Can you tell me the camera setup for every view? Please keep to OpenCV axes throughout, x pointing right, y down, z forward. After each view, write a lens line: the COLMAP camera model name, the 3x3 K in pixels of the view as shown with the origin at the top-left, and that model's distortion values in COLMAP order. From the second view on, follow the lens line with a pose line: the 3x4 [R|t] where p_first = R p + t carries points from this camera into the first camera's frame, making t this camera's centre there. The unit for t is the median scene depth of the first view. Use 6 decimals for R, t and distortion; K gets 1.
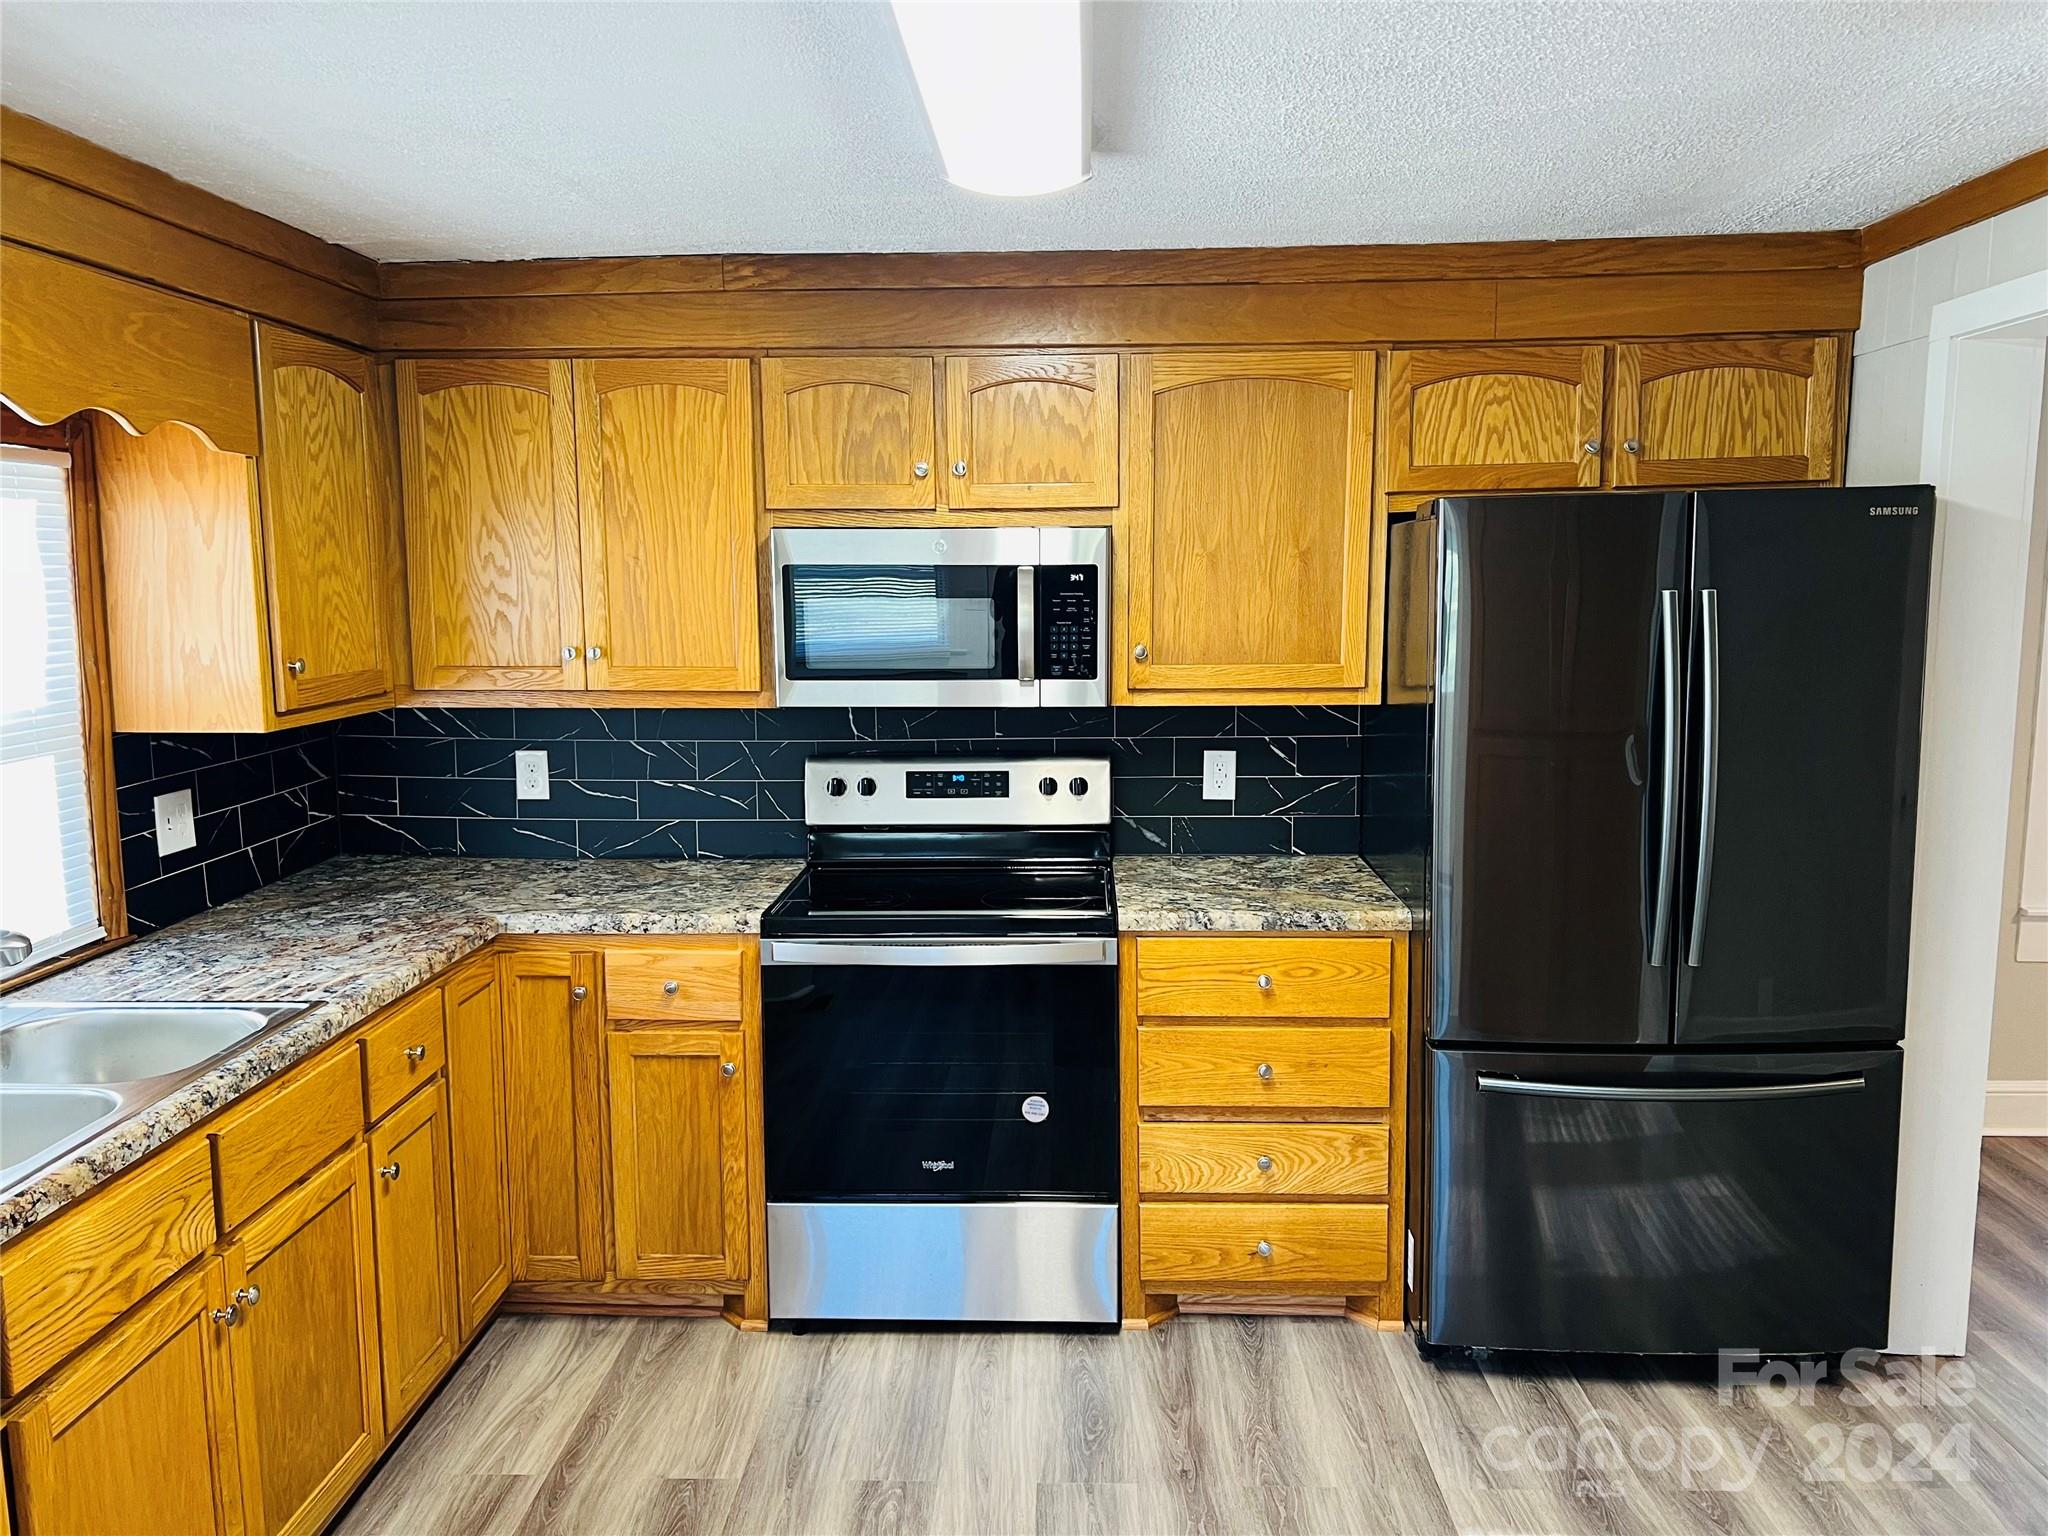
lens RADIAL K [[1530.5, 0, 1014.8], [0, 1530.5, 779.7], [0, 0, 1]] dist [0.060944, -0.074909]
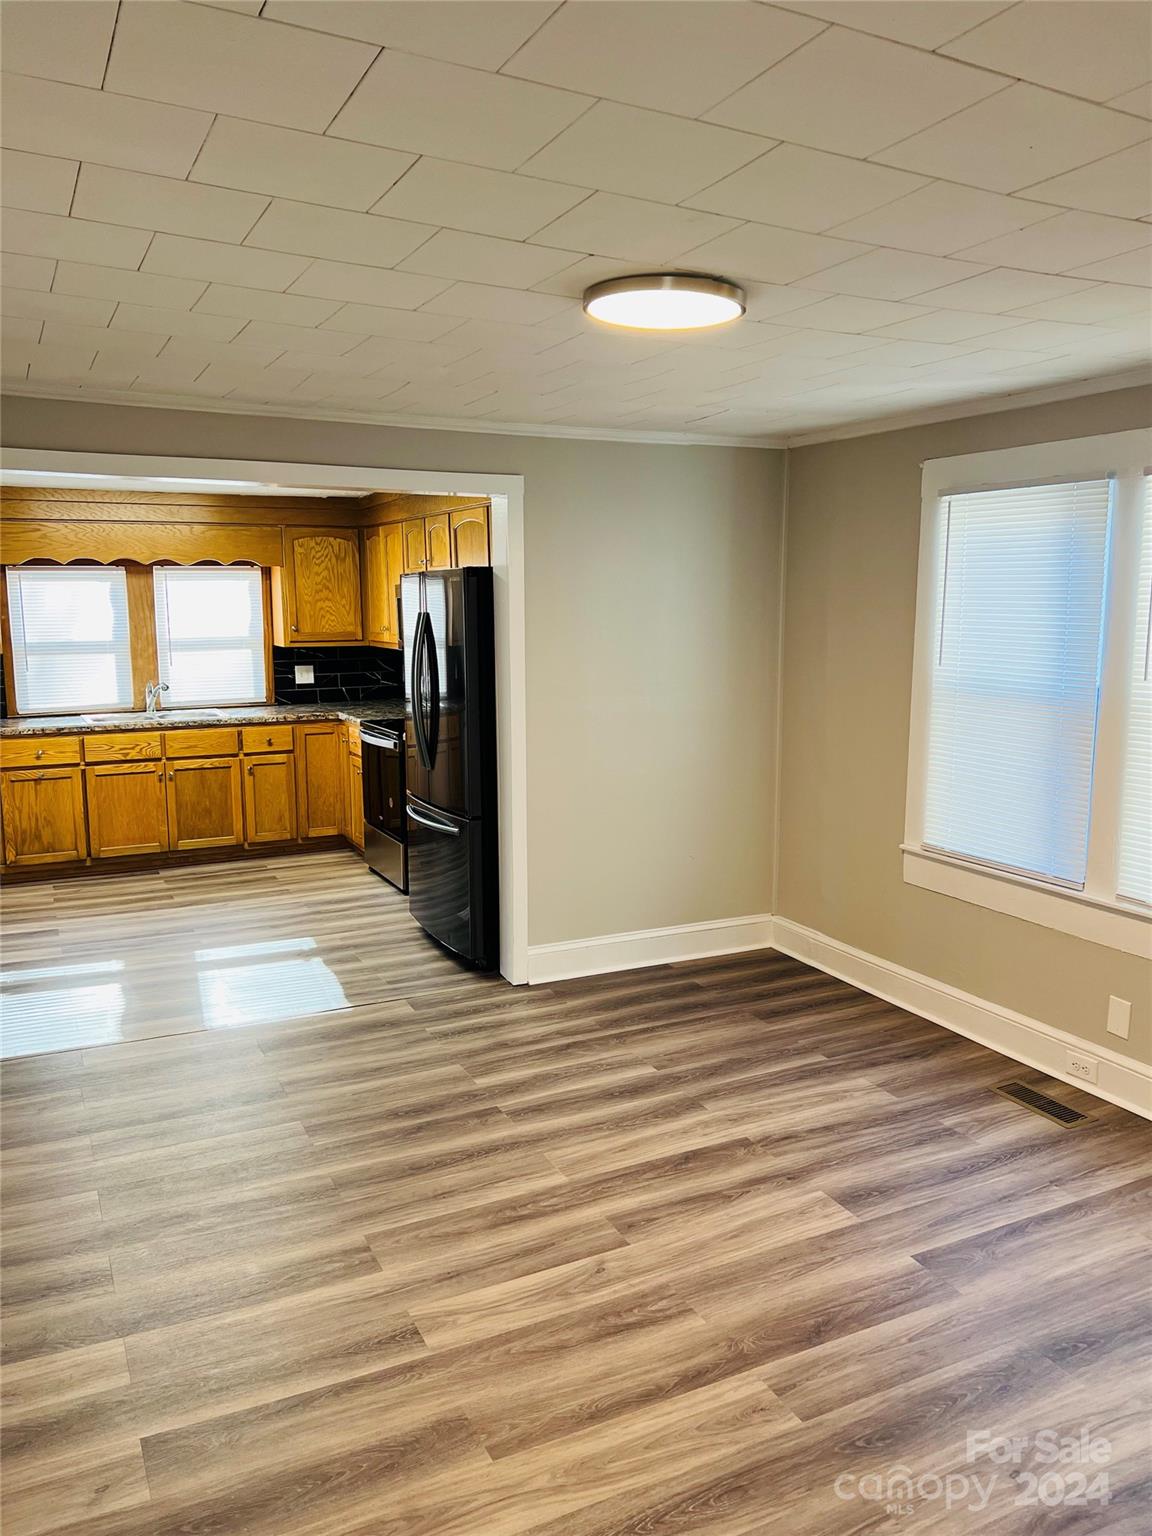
lens RADIAL K [[1147.8, 0, 570.6], [0, 1147.8, 771.1], [0, 0, 1]] dist [0.060944, -0.074909]
pose [[0.477619, 0.136142, -0.867955, 2.031588], [-0.115260, 0.989092, 0.091717, -0.063928], [0.870974, 0.056235, 0.488100, 0.311386]]
